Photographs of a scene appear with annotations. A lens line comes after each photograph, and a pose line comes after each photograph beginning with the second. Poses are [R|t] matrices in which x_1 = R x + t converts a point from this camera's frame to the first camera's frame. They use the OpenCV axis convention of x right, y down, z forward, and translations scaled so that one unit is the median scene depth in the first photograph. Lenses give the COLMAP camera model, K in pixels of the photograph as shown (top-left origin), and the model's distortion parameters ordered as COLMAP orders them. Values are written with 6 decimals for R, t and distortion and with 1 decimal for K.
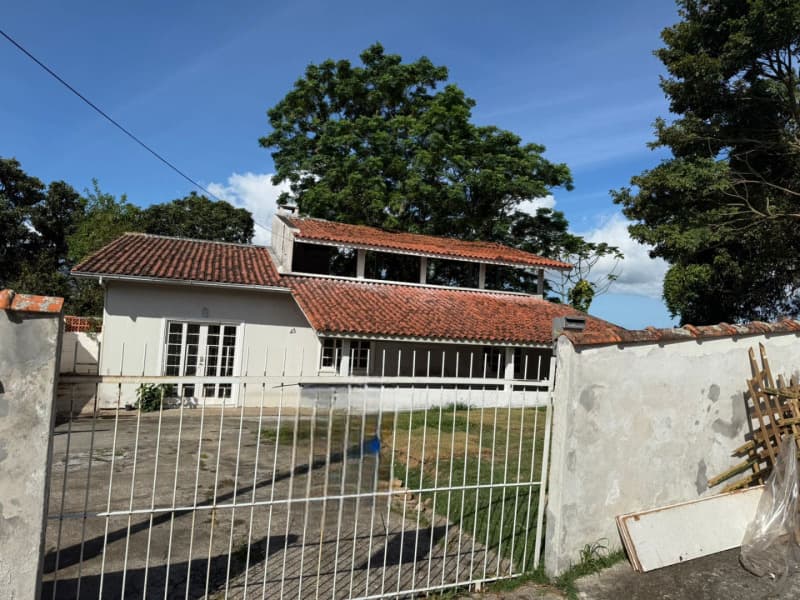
lens RADIAL K [[559.4, 0, 396.9], [0, 559.4, 297.5], [0, 0, 1]] dist [0.084049, -0.127992]
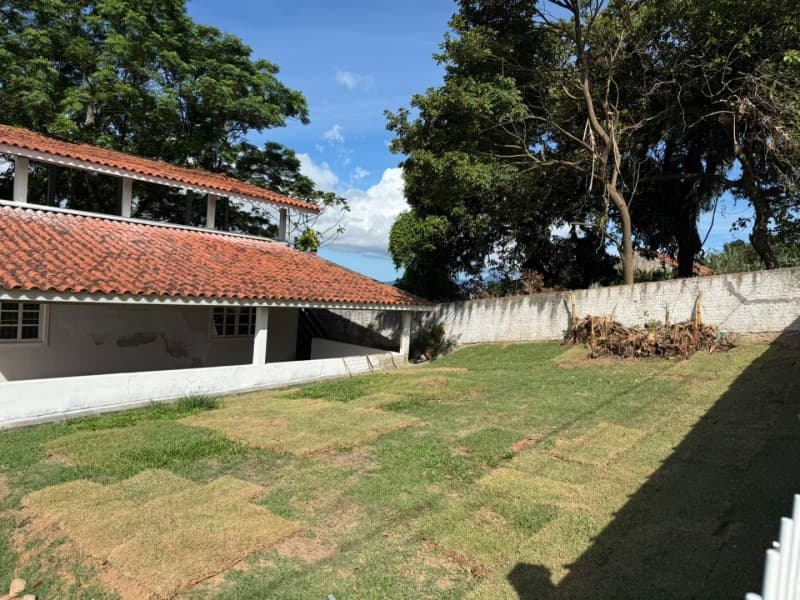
lens RADIAL K [[560.4, 0, 396.4], [0, 560.4, 306.7], [0, 0, 1]] dist [0.095941, -0.141545]
pose [[0.876274, -0.015897, 0.481551, -0.002237], [-0.035367, 0.994637, 0.097191, 0.006849], [-0.480513, -0.102196, 0.871013, 0.203668]]
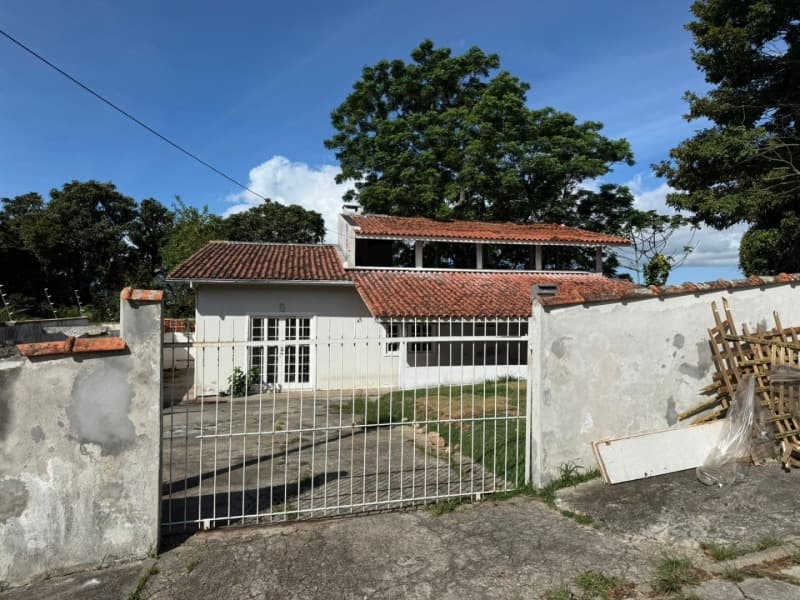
lens RADIAL K [[560.6, 0, 400.0], [0, 560.6, 300.0], [0, 0, 1]] dist [0.086228, -0.117648]
pose [[0.989151, -0.060274, -0.133965, 0.038672], [0.063068, 0.997869, 0.016708, 0.006775], [0.132673, -0.024976, 0.990845, -0.067801]]
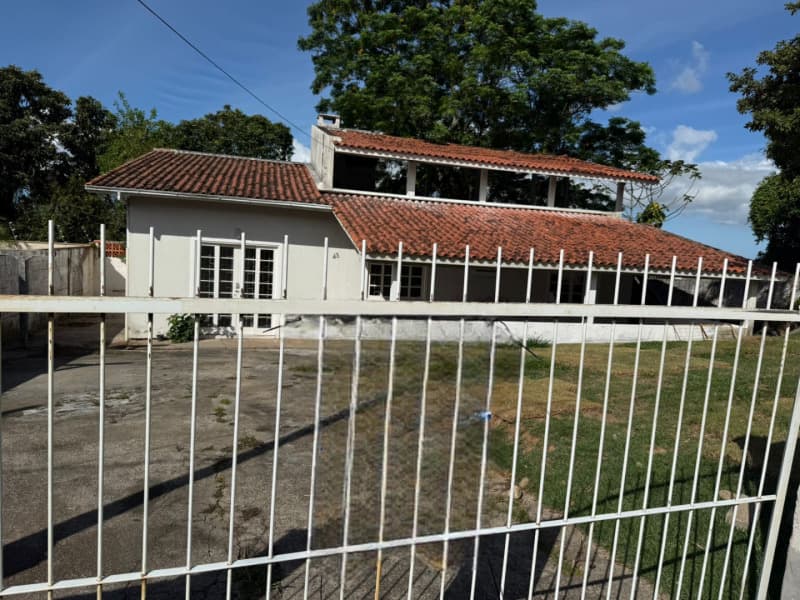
lens RADIAL K [[562.0, 0, 401.3], [0, 562.0, 307.3], [0, 0, 1]] dist [0.080672, -0.130011]
pose [[0.997234, 0.005622, -0.074112, -0.014413], [0.004834, 0.990118, 0.140156, 0.015726], [0.074167, -0.140126, 0.987352, 0.107465]]
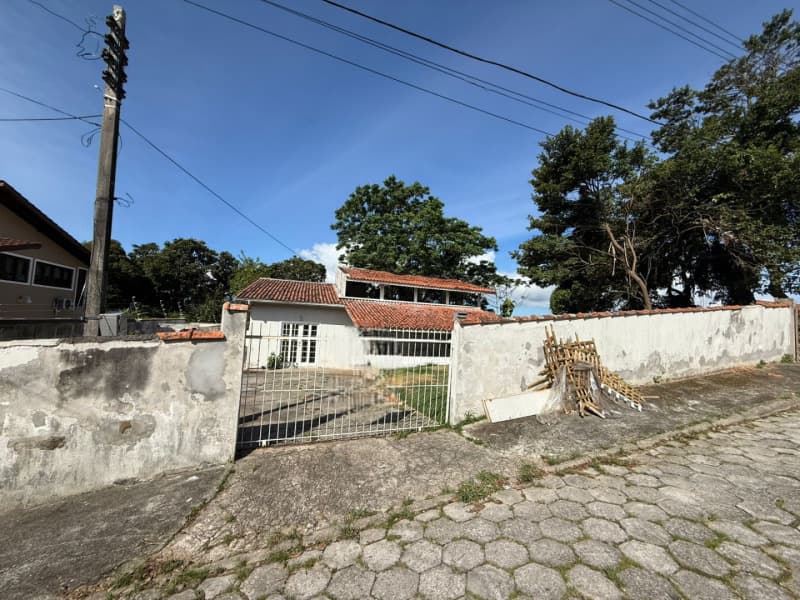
lens RADIAL K [[318.7, 0, 397.9], [0, 318.7, 301.5], [0, 0, 1]] dist [0.003394, -0.000125]
pose [[0.999366, -0.014727, -0.032407, 0.023846], [0.013715, 0.999418, -0.031226, 0.006655], [0.032848, 0.030762, 0.998987, -0.073249]]
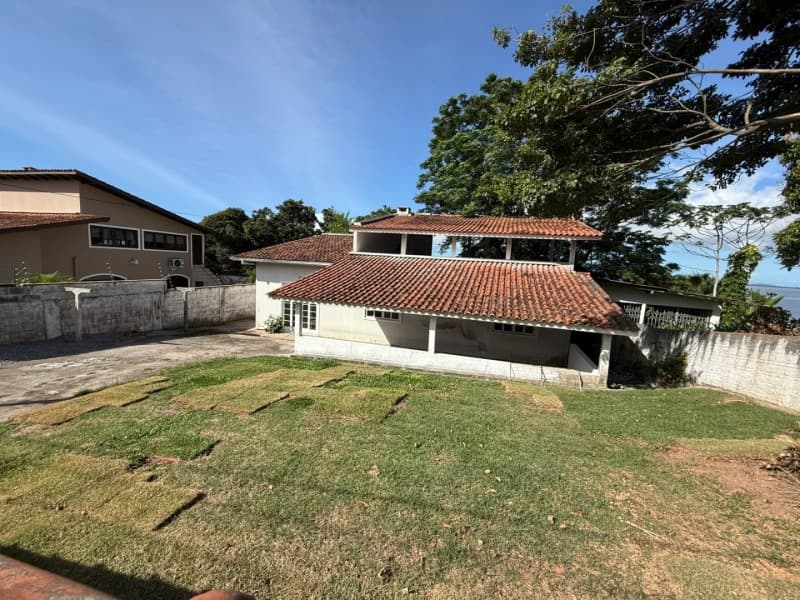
lens RADIAL K [[318.7, 0, 397.9], [0, 318.7, 301.5], [0, 0, 1]] dist [0.003394, -0.000125]
pose [[0.803994, 0.054080, -0.592173, 0.414875], [0.015132, 0.993673, 0.111291, -0.007287], [0.594445, -0.098438, 0.798089, 0.361566]]
